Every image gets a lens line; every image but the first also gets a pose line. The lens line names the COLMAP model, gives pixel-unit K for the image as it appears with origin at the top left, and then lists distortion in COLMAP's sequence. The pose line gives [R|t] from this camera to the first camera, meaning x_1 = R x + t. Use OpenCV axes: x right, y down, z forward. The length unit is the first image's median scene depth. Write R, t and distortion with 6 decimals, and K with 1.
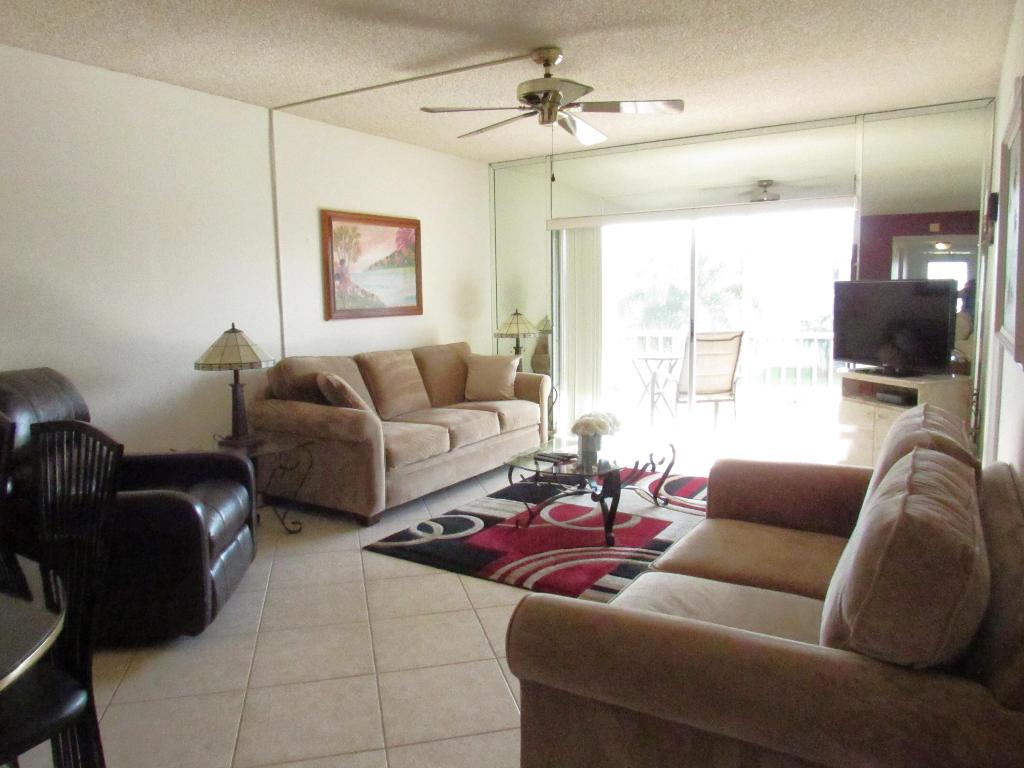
lens RADIAL K [[736.5, 0, 512.8], [0, 736.5, 386.8], [0, 0, 1]] dist [-0.034915, 0.029313]
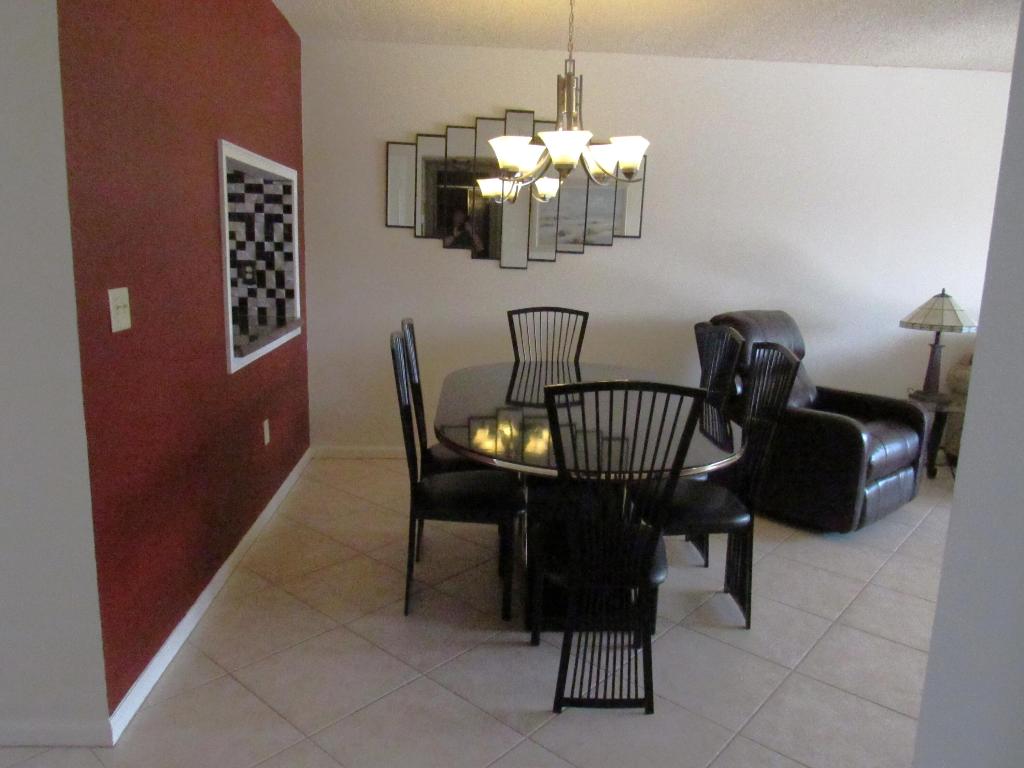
lens RADIAL K [[736.5, 0, 512.8], [0, 736.5, 386.8], [0, 0, 1]] dist [-0.034915, 0.029313]
pose [[0.578183, 0.180889, -0.795602, 0.114827], [-0.137288, 0.982780, 0.123675, 0.008584], [0.804274, 0.037719, 0.593061, -0.124655]]
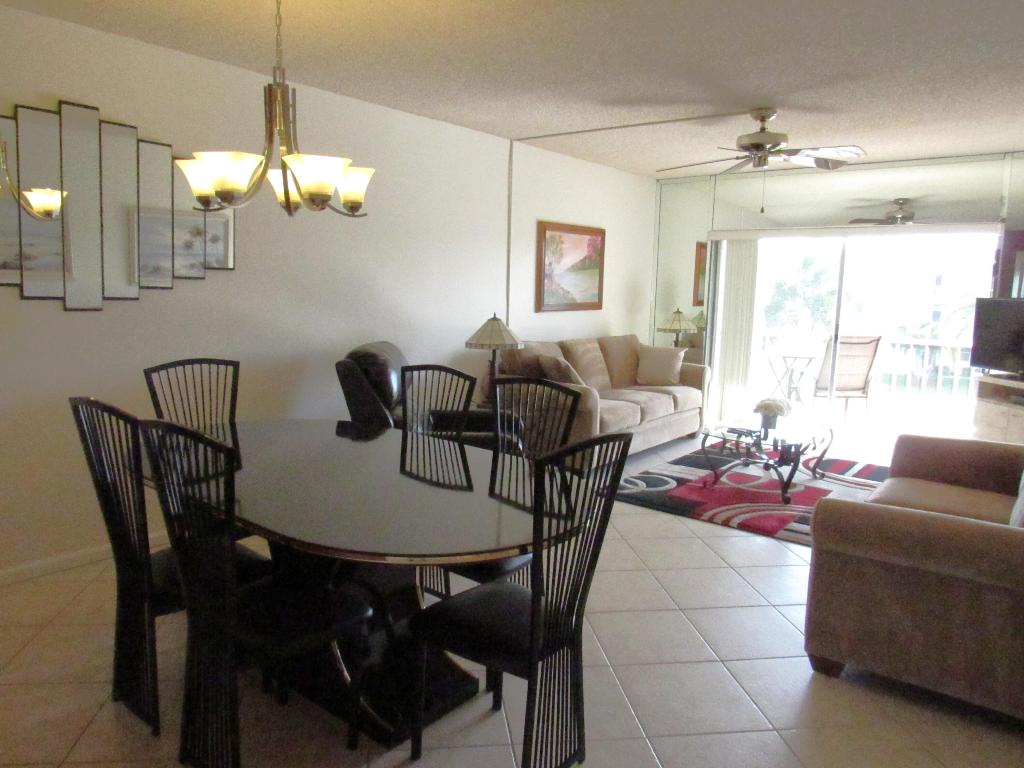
lens RADIAL K [[736.5, 0, 512.8], [0, 736.5, 386.8], [0, 0, 1]] dist [-0.034915, 0.029313]
pose [[0.993721, 0.052525, -0.098793, -0.174446], [-0.051176, 0.998559, 0.016142, 0.016441], [0.099499, -0.010985, 0.994977, -0.229800]]
